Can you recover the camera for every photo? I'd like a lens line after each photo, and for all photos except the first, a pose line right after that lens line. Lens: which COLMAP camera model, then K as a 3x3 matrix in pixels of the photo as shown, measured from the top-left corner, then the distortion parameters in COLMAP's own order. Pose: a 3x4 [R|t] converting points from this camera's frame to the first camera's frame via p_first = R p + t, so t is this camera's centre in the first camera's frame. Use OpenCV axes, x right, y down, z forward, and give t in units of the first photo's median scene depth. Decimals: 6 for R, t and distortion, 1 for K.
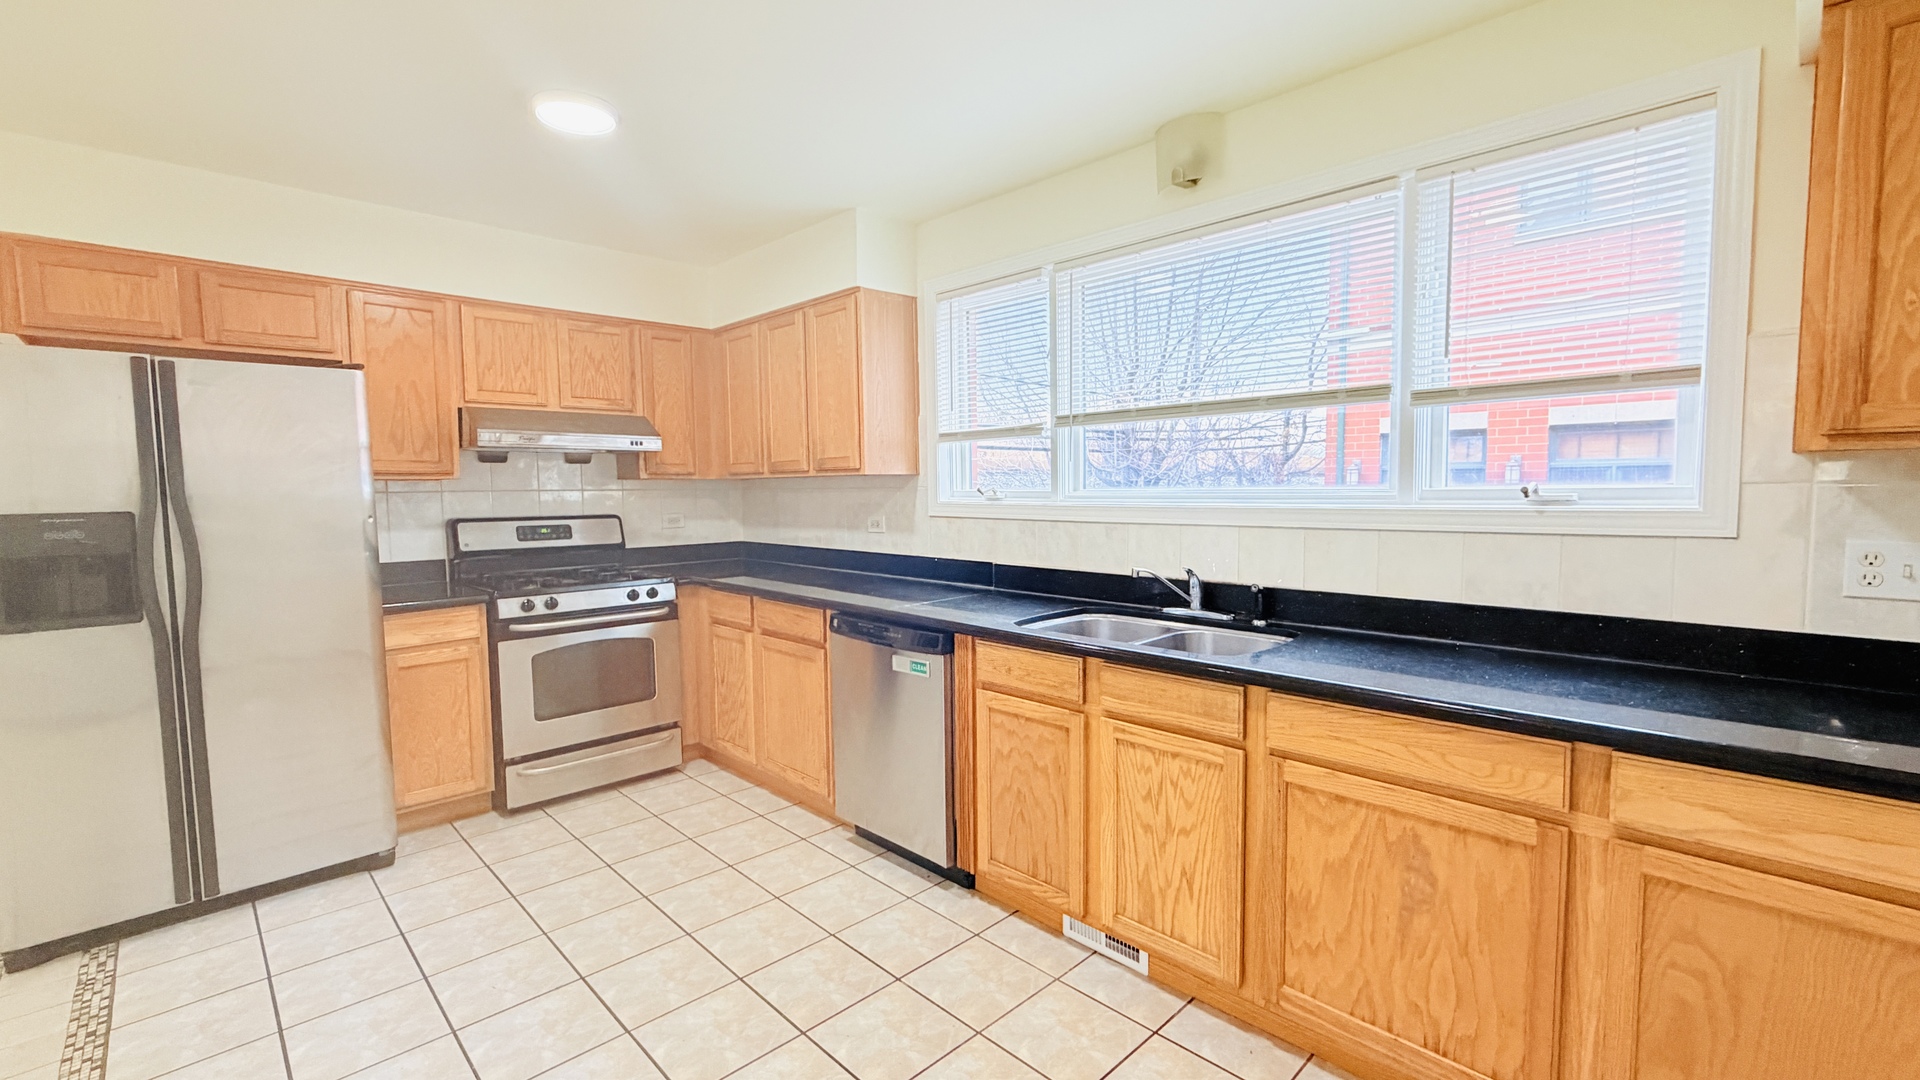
lens RADIAL K [[806.7, 0, 956.1], [0, 806.7, 541.7], [0, 0, 1]] dist [-0.000052, -0.000384]
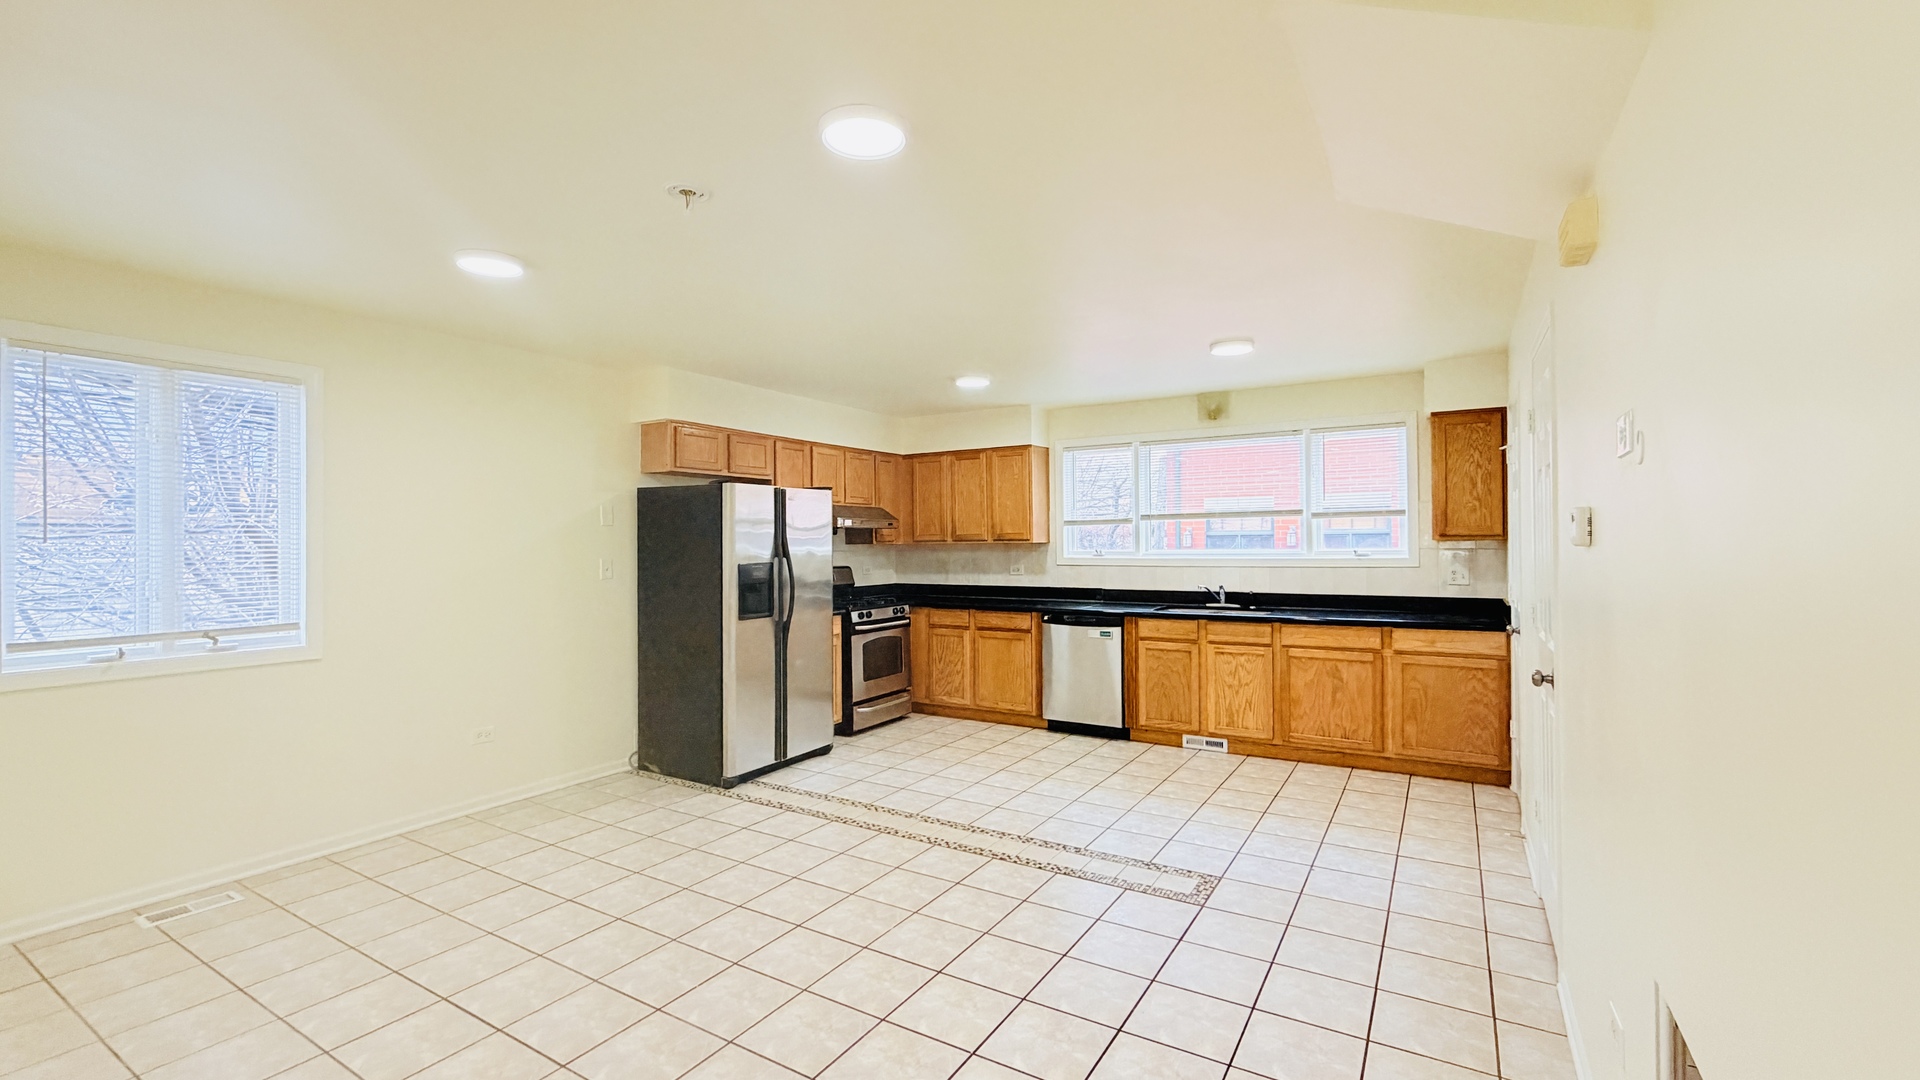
lens RADIAL K [[806.7, 0, 956.1], [0, 806.7, 541.7], [0, 0, 1]] dist [-0.000052, -0.000384]
pose [[0.968967, 0.001557, 0.247186, -0.866839], [0.016344, 0.997388, -0.070350, 0.050496], [-0.246650, 0.072207, 0.966411, -0.890953]]
